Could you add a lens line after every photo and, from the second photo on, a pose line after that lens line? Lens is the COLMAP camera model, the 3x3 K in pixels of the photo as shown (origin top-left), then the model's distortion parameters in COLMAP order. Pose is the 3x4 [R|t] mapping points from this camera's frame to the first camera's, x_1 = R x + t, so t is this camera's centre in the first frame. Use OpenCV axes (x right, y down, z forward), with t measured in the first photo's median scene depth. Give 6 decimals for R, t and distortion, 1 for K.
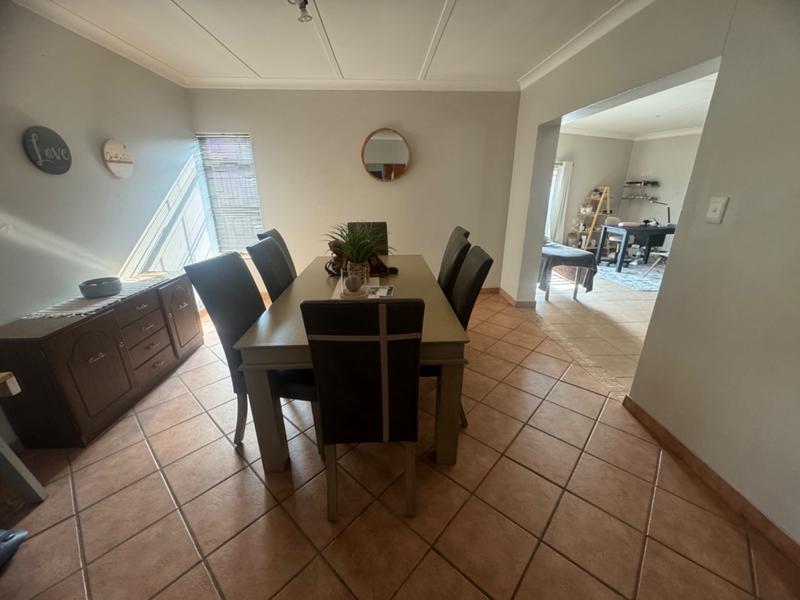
lens RADIAL K [[319.9, 0, 400.1], [0, 319.9, 298.6], [0, 0, 1]] dist [-0.001606, -0.000034]
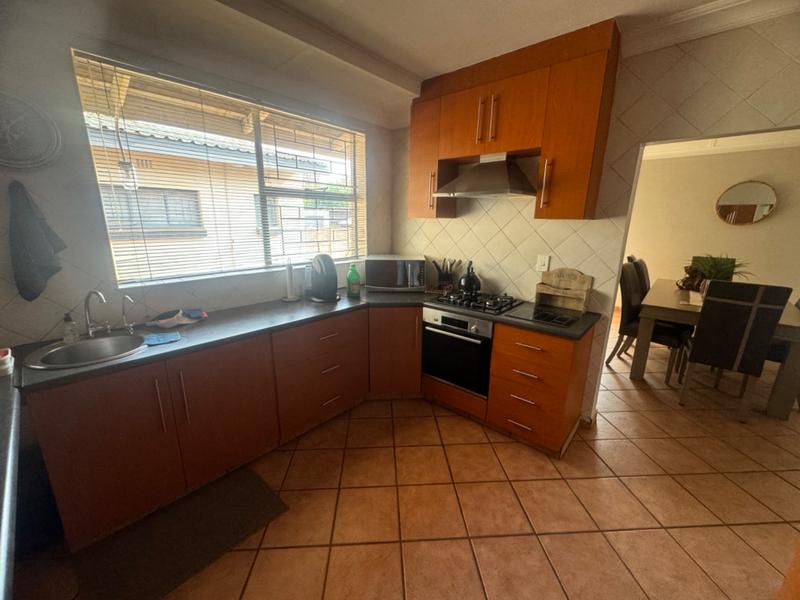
lens RADIAL K [[319.9, 0, 400.1], [0, 319.9, 298.6], [0, 0, 1]] dist [-0.001606, -0.000034]
pose [[0.711204, 0.178215, -0.680021, -0.128408], [-0.247347, 0.968915, -0.004763, 0.290646], [0.658034, 0.171589, 0.733177, -0.885349]]
